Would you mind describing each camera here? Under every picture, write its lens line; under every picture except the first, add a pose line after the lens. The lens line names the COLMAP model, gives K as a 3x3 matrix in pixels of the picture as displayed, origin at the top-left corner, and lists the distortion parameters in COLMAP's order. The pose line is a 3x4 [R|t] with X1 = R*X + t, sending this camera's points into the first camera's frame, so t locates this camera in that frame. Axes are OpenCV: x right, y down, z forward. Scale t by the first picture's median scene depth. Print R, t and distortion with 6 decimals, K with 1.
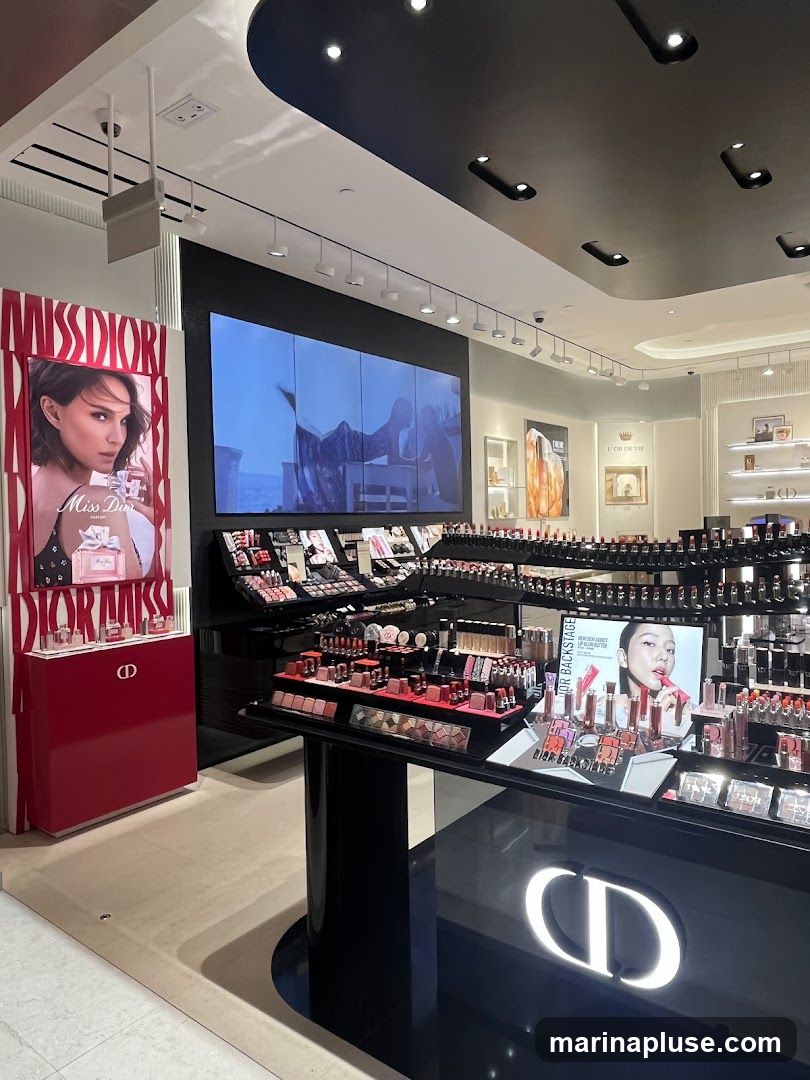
lens RADIAL K [[710.6, 0, 405.0], [0, 710.6, 540.0], [0, 0, 1]] dist [0.002977, 0.001424]
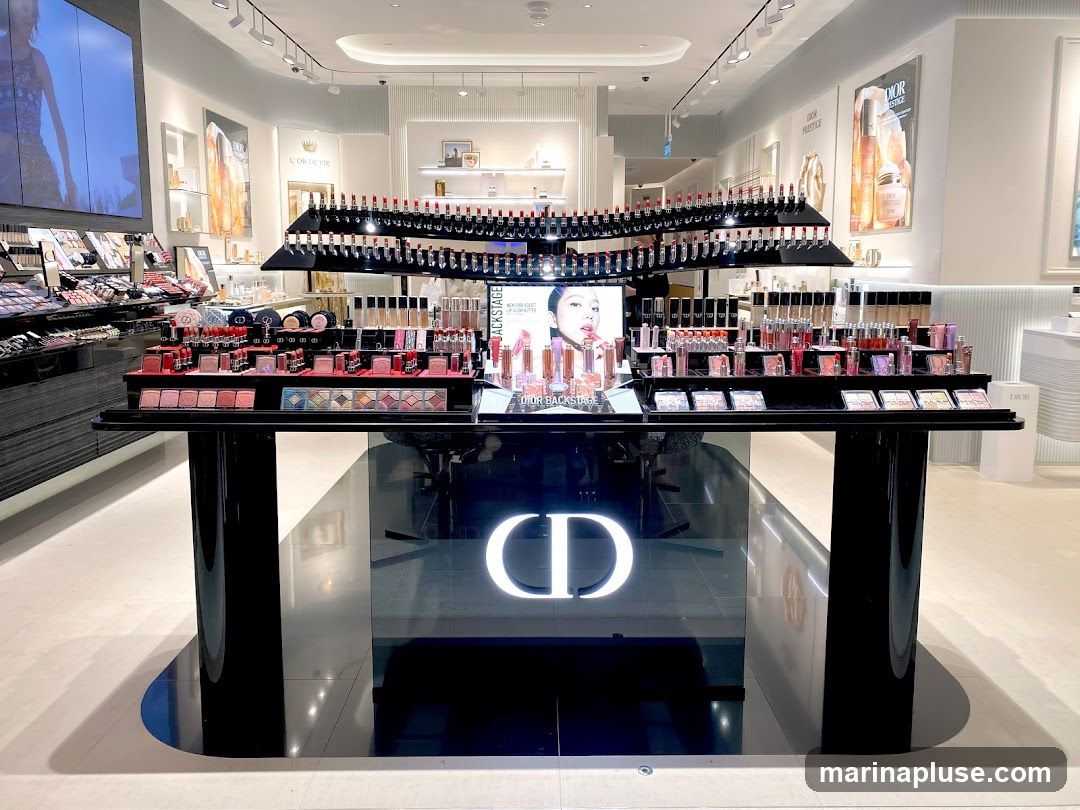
lens RADIAL K [[847.8, 0, 540.5], [0, 847.8, 374.7], [0, 0, 1]] dist [0.006166, 0.004286]
pose [[0.783063, -0.056321, 0.619387, -0.257776], [-0.002474, 0.995601, 0.093658, 0.066872], [-0.621937, -0.074872, 0.779479, 0.008495]]
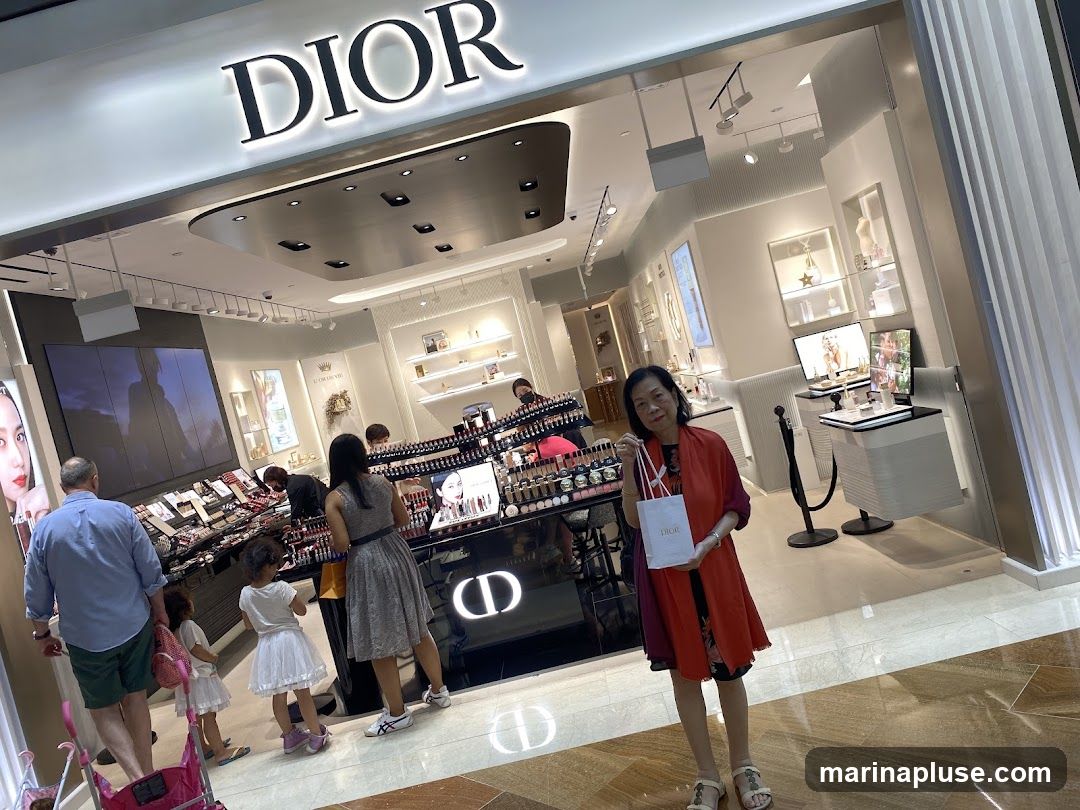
lens RADIAL K [[843.2, 0, 540.0], [0, 843.2, 405.0], [0, 0, 1]] dist [0.000755, 0.000126]
pose [[0.779399, -0.205498, 0.591868, -0.534073], [0.245706, 0.969258, 0.012972, -0.032364], [-0.576338, 0.135315, 0.805930, -0.690824]]
